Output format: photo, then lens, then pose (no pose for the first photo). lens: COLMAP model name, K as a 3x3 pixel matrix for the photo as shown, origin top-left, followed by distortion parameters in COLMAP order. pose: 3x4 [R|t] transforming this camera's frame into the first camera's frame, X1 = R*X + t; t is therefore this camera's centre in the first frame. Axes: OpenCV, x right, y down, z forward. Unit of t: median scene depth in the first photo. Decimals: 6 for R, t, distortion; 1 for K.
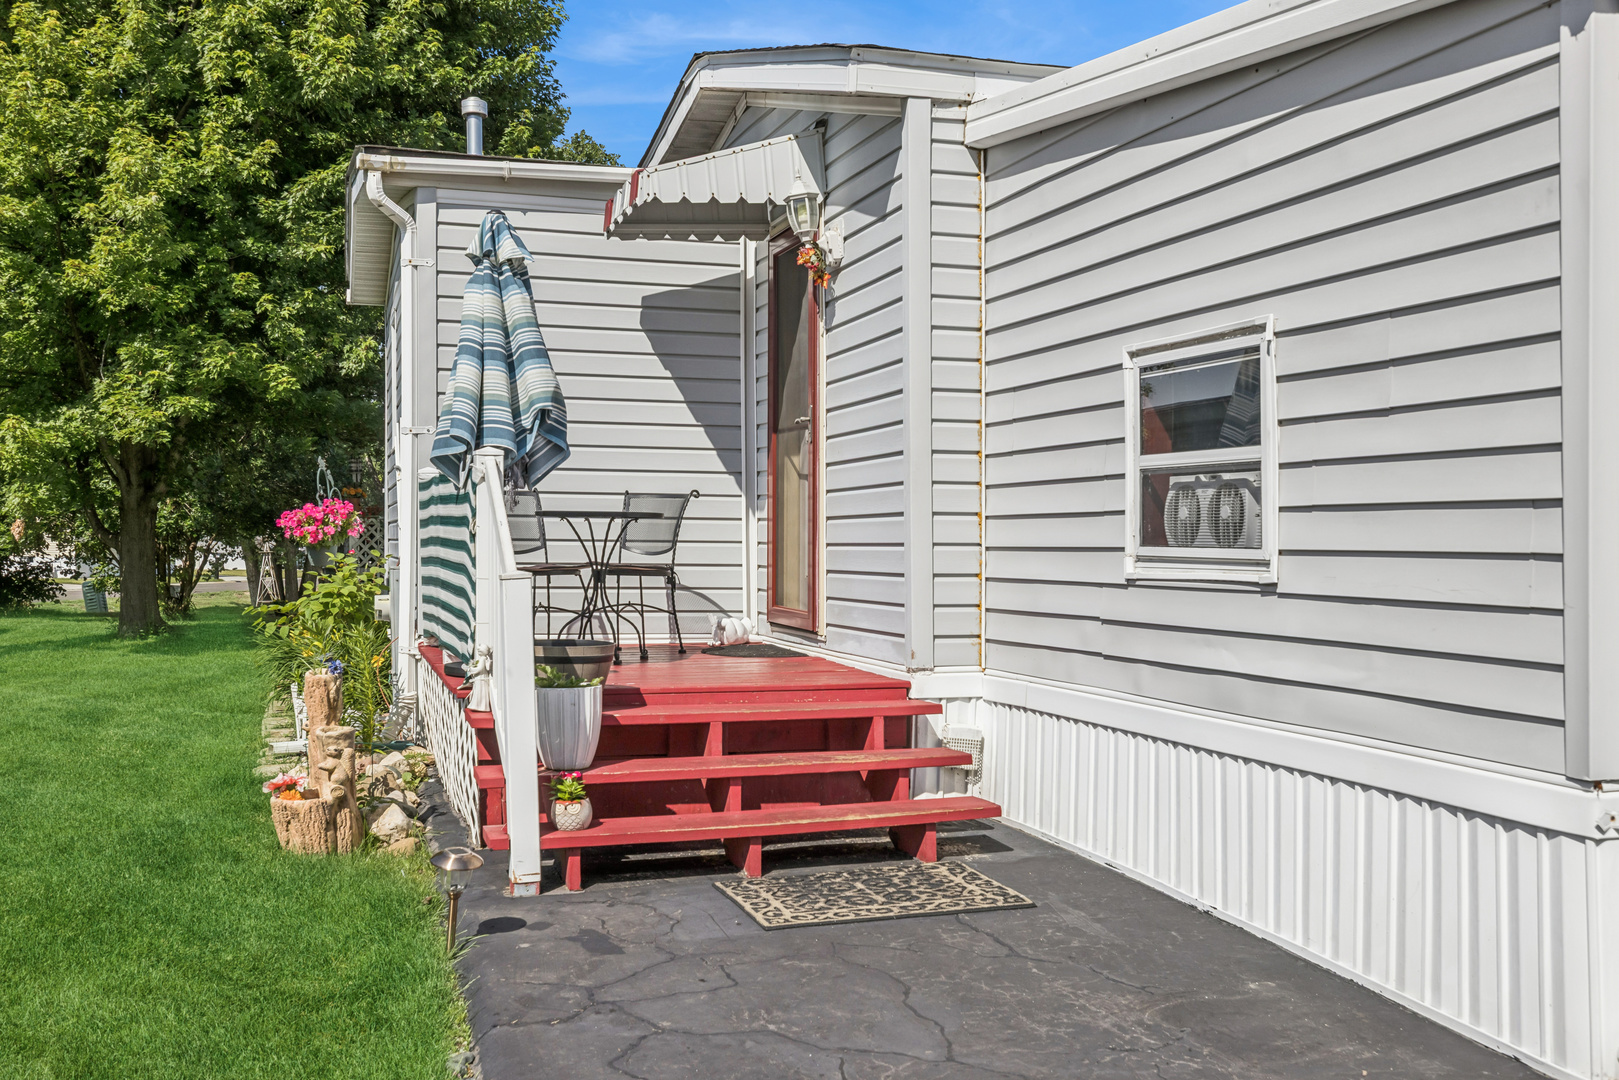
lens RADIAL K [[1558.5, 0, 807.7], [0, 1558.5, 539.9], [0, 0, 1]] dist [0.008188, 0.000000]
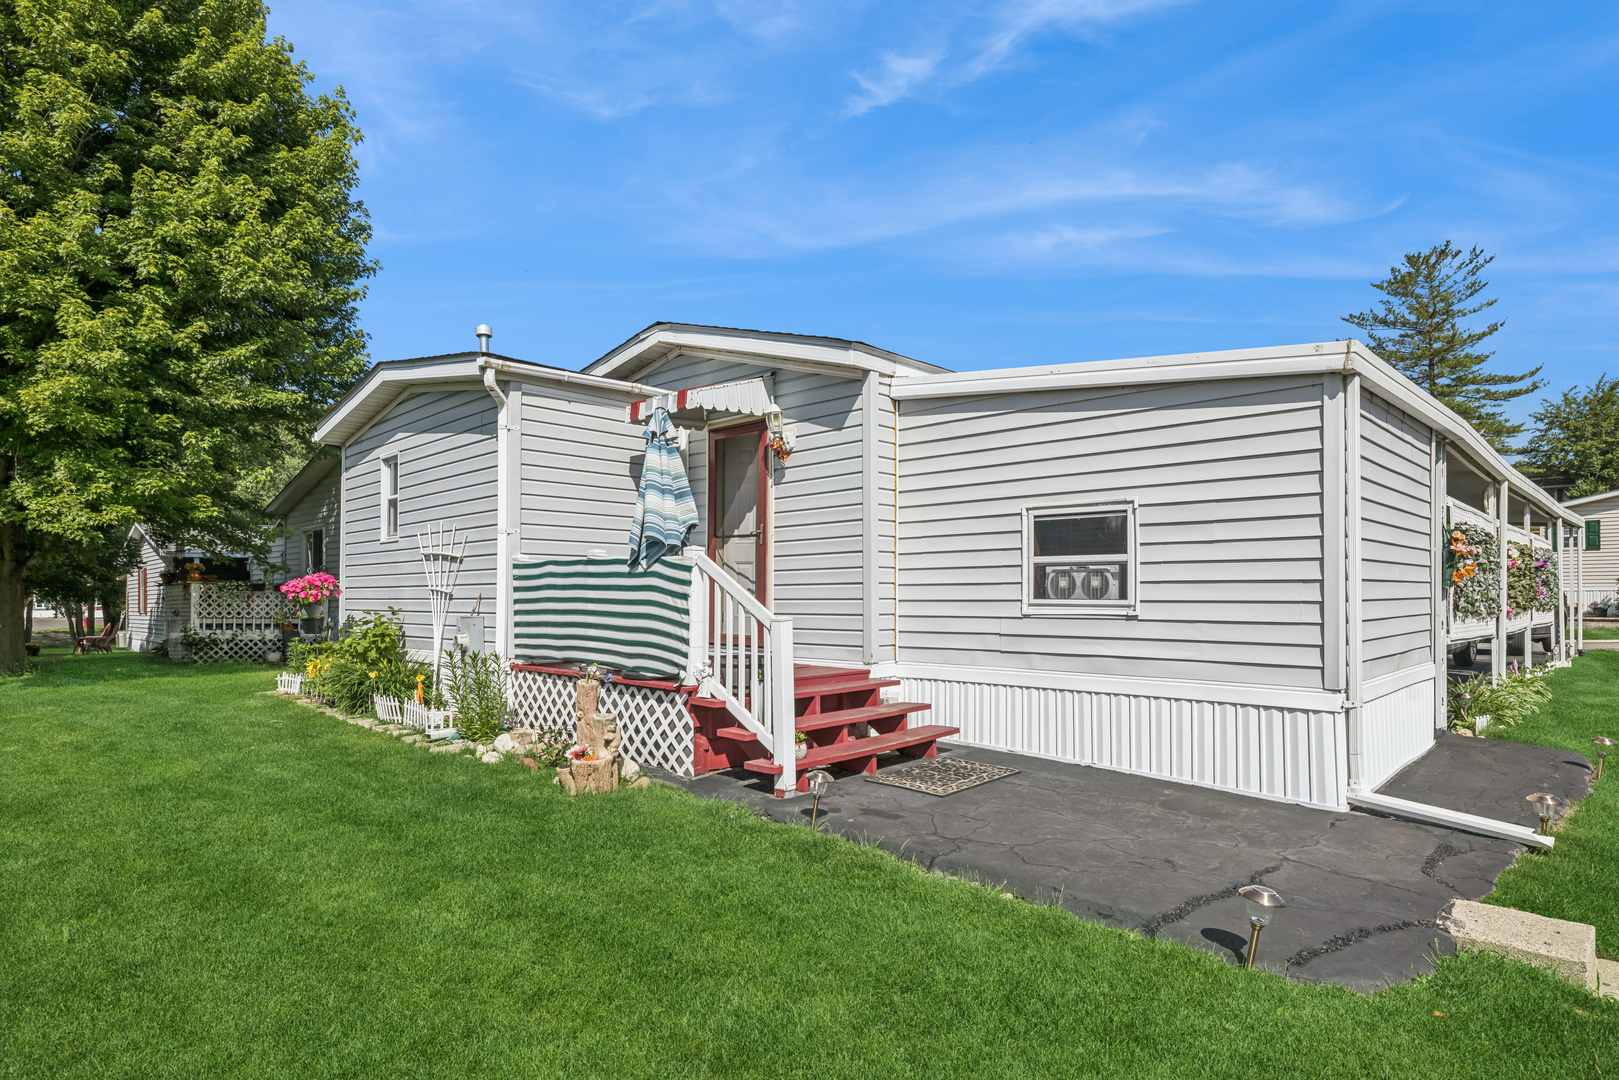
lens RADIAL K [[844.9, 0, 846.1], [0, 844.9, 583.5], [0, 0, 1]] dist [-0.002870, 0.001397]
pose [[0.877558, -0.001500, 0.479468, -0.466870], [0.007512, 0.999915, -0.010622, -0.005878], [-0.479411, 0.012923, 0.877495, 0.089598]]
